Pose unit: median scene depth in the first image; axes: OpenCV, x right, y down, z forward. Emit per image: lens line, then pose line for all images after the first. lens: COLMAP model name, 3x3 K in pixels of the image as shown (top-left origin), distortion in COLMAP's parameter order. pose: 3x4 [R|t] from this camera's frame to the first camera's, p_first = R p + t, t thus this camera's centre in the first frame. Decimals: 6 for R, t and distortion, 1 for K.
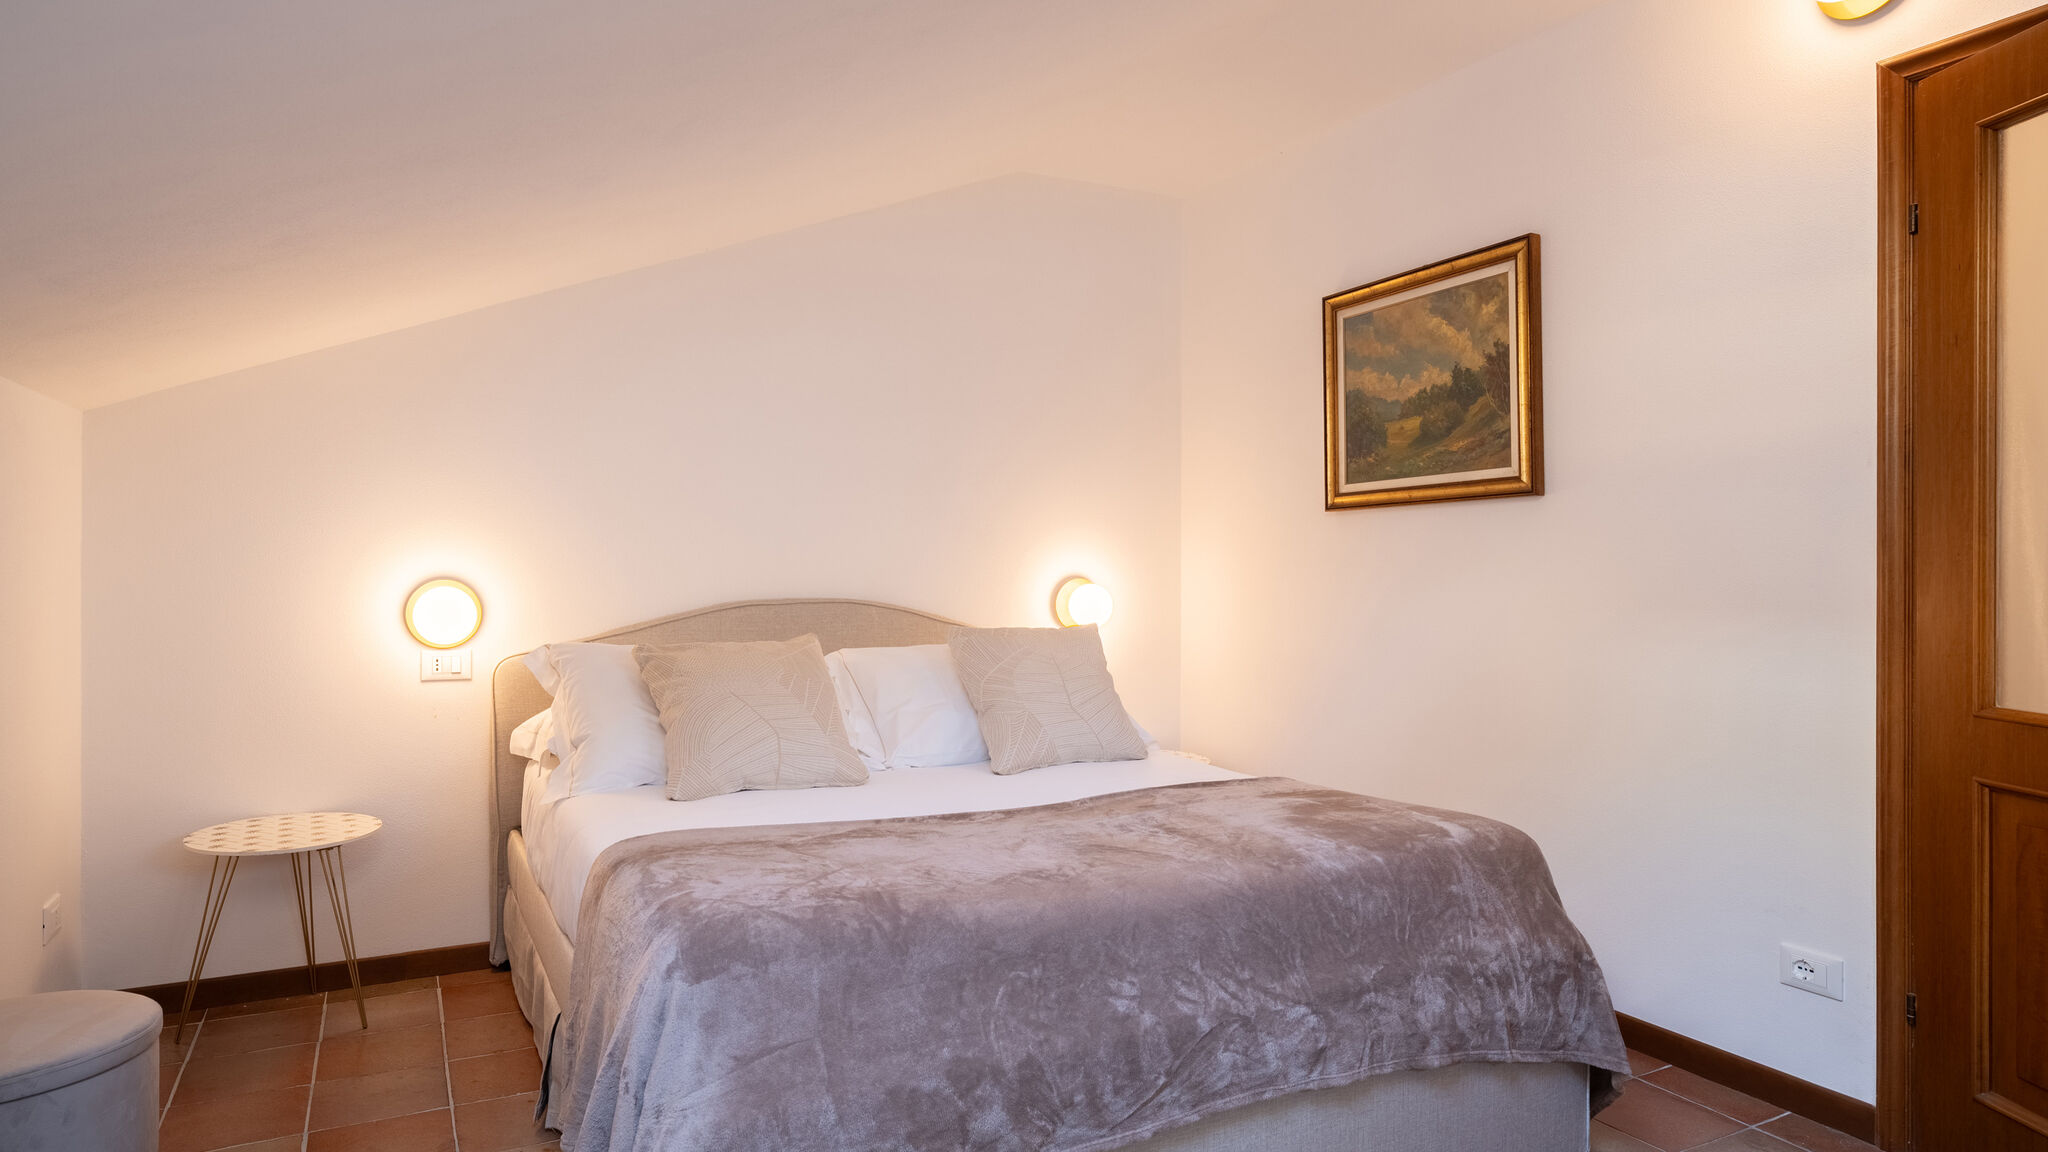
lens RADIAL K [[1181.2, 0, 1017.7], [0, 1181.2, 576.4], [0, 0, 1]] dist [0.001438, 0.000654]
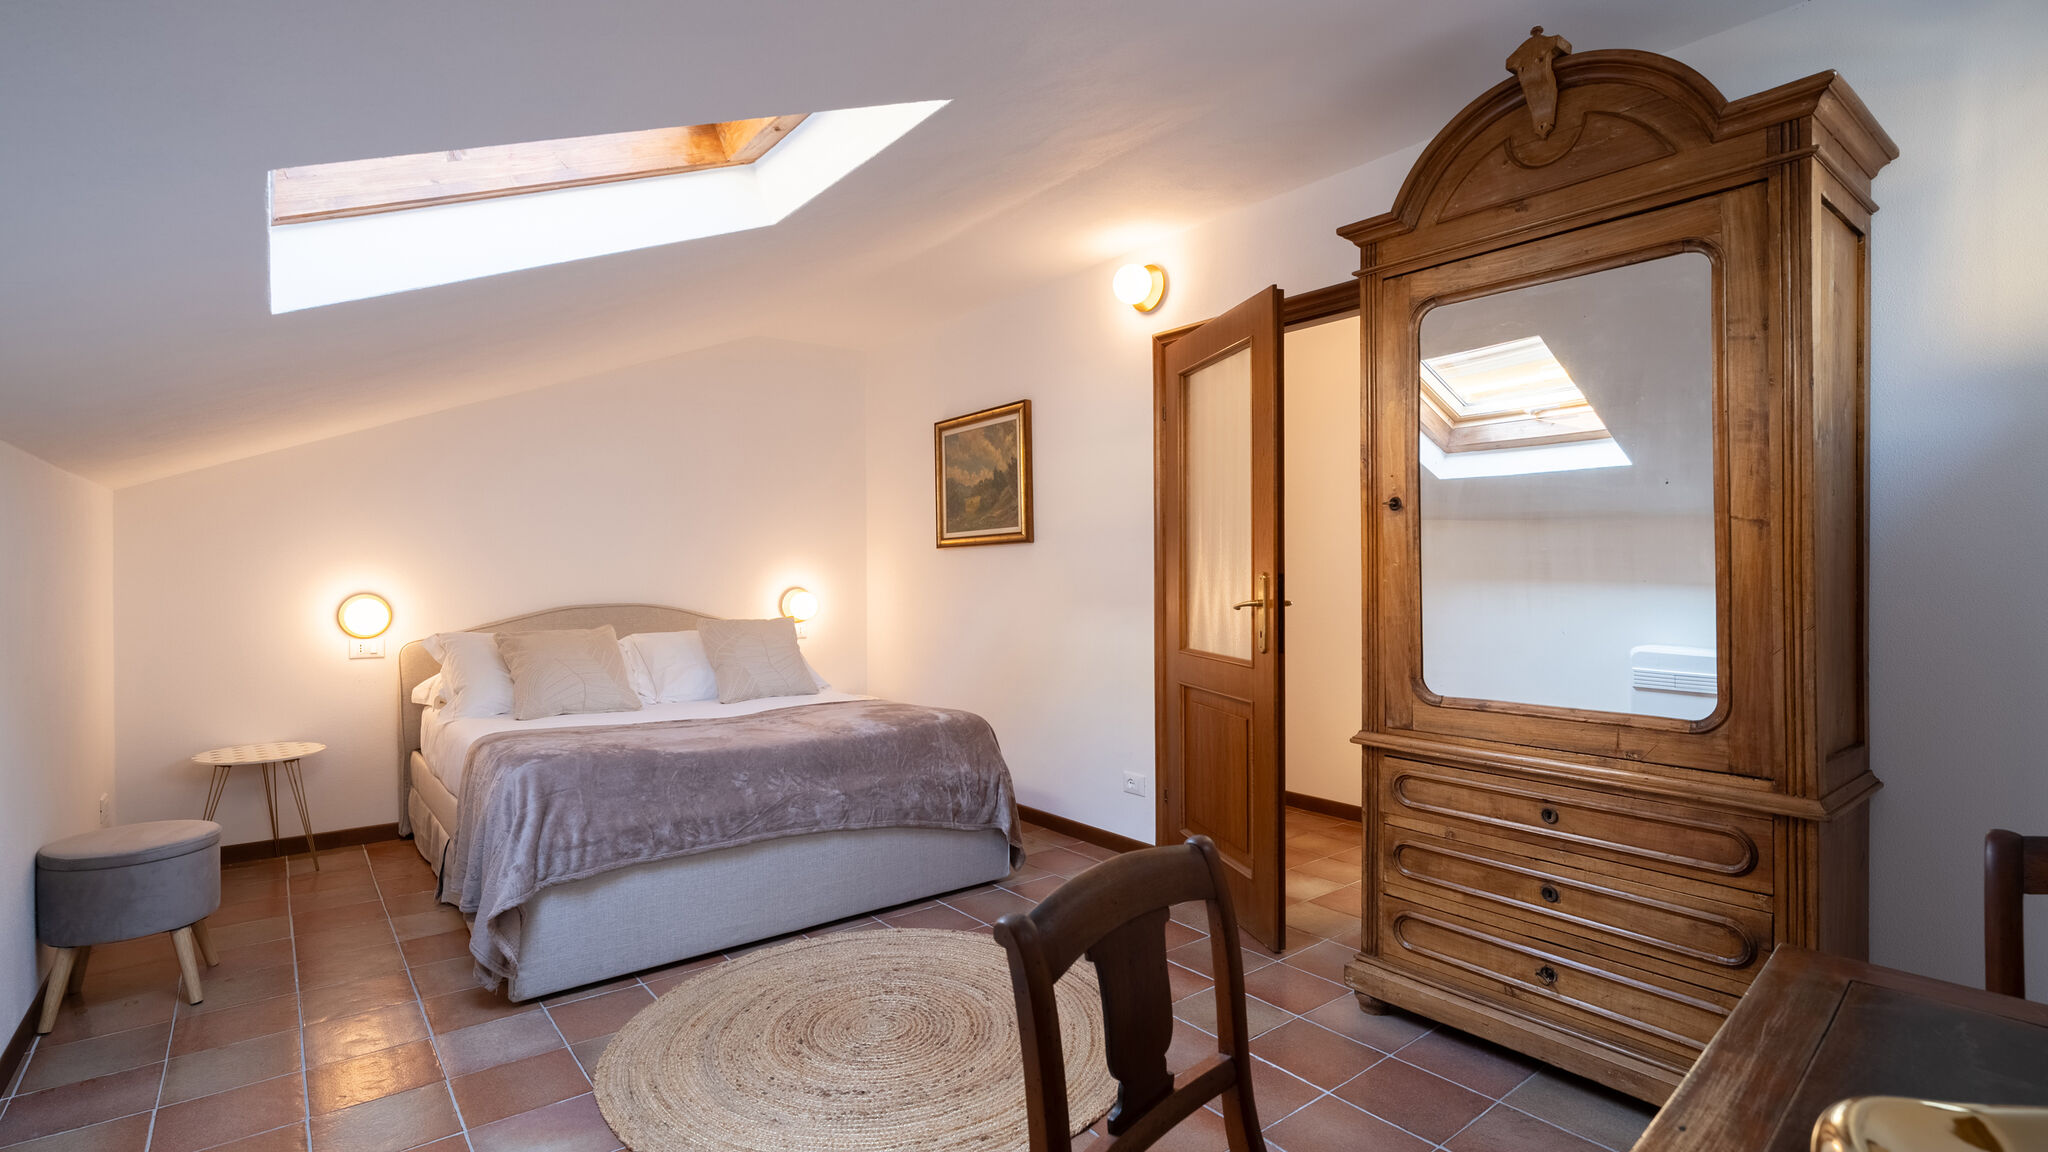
lens RADIAL K [[940.1, 0, 1021.8], [0, 940.1, 586.0], [0, 0, 1]] dist [-0.000348, -0.000018]
pose [[0.982600, -0.008506, 0.185537, 0.156825], [0.007801, 0.999959, 0.004529, -0.008020], [-0.185568, -0.003003, 0.982627, -0.430402]]
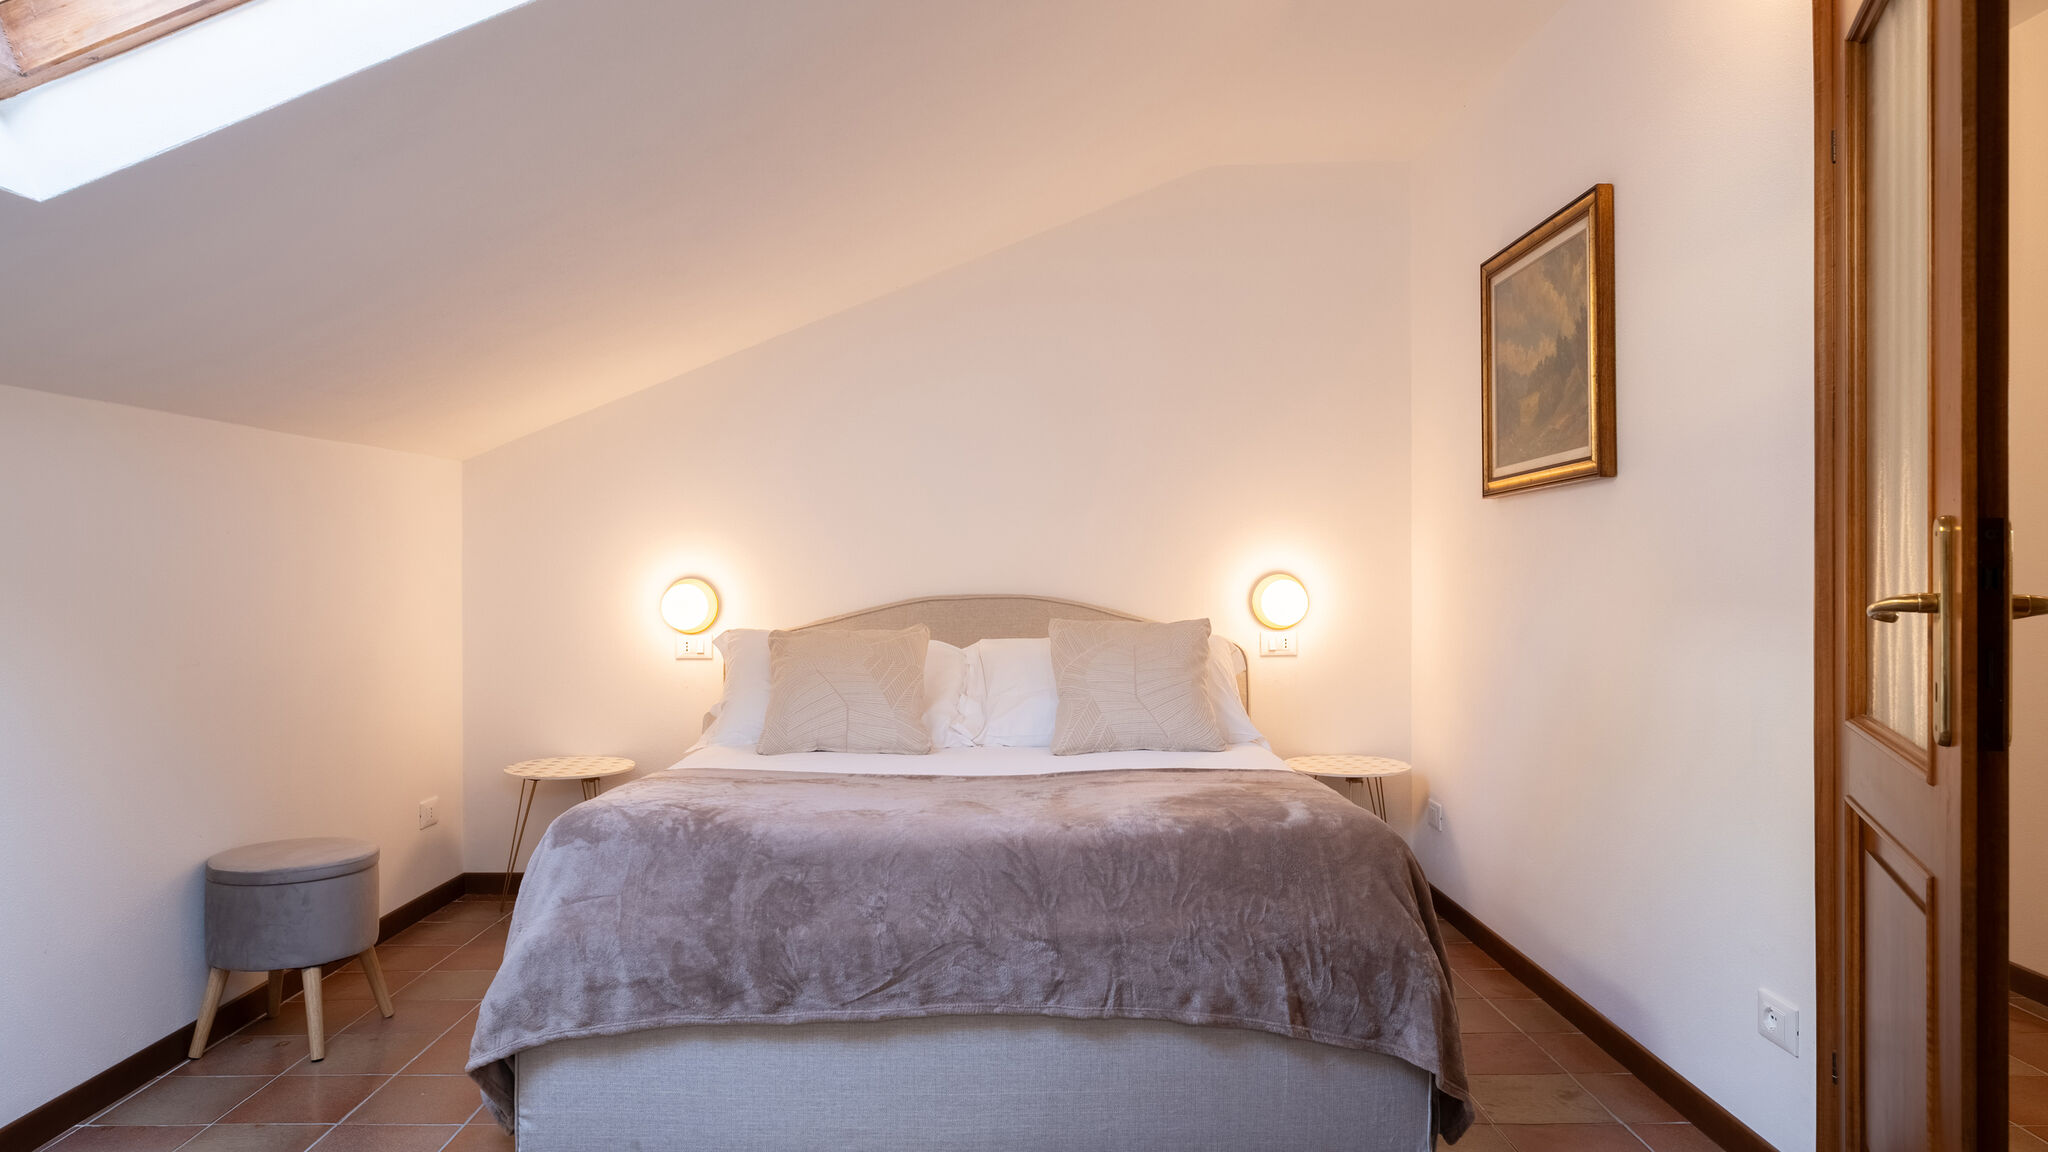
lens RADIAL K [[1360.7, 0, 1016.4], [0, 1360.7, 576.2], [0, 0, 1]] dist [-0.000816, -0.001584]
pose [[0.881196, -0.006374, -0.472708, 0.532879], [0.006023, 0.999979, -0.002256, 0.005897], [0.472713, -0.000859, 0.881216, -0.114544]]
